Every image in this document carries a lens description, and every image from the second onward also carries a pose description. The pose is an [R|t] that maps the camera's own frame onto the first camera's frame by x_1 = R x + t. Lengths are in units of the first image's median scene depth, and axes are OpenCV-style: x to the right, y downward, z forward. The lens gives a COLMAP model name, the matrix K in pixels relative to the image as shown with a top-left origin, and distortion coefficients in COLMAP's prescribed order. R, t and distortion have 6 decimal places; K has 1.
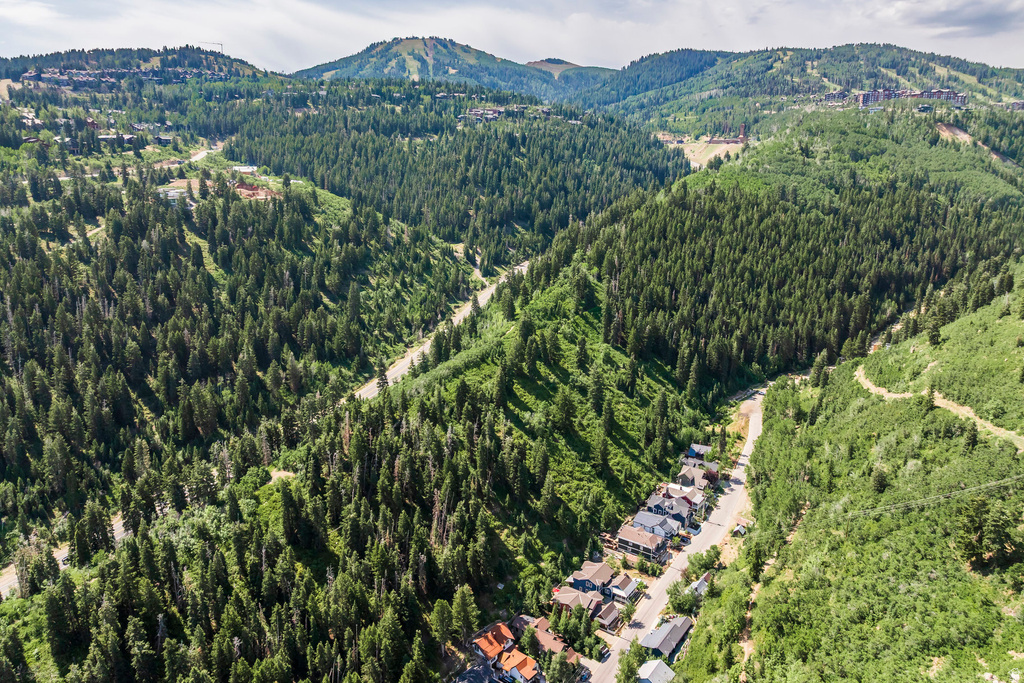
lens RADIAL K [[721.4, 0, 515.9], [0, 721.4, 337.2], [0, 0, 1]] dist [-0.045771, 0.014629]
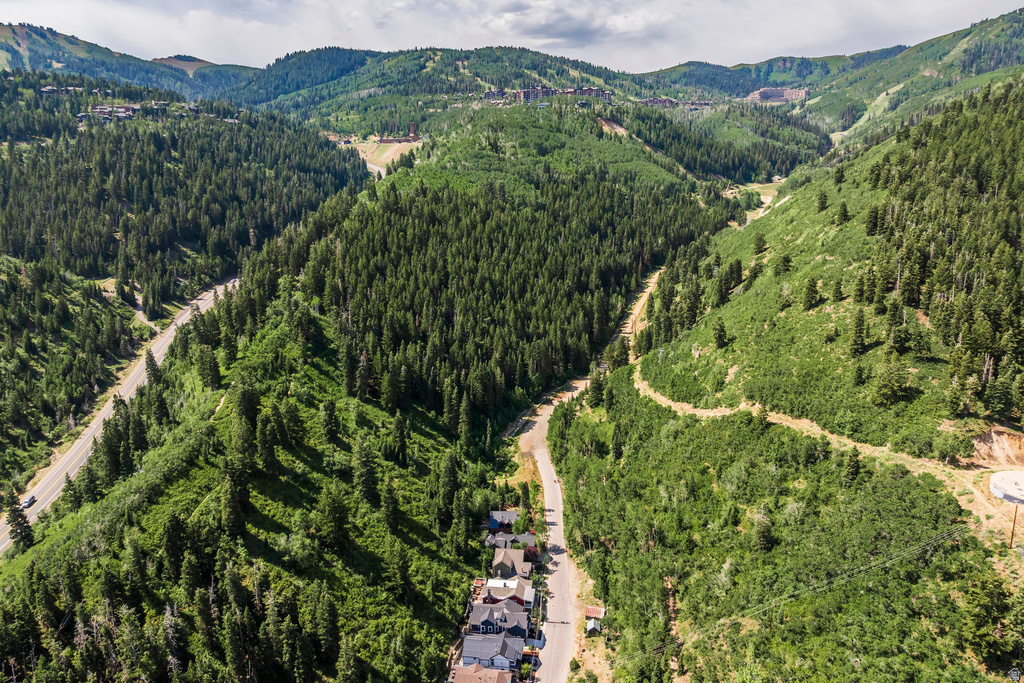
lens RADIAL K [[721.4, 0, 517.5], [0, 721.4, 327.0], [0, 0, 1]] dist [-0.045771, 0.014629]
pose [[0.891215, -0.124273, 0.436225, -0.036522], [0.131798, 0.991190, 0.013107, -0.044959], [-0.434011, 0.045812, 0.899742, 0.201735]]
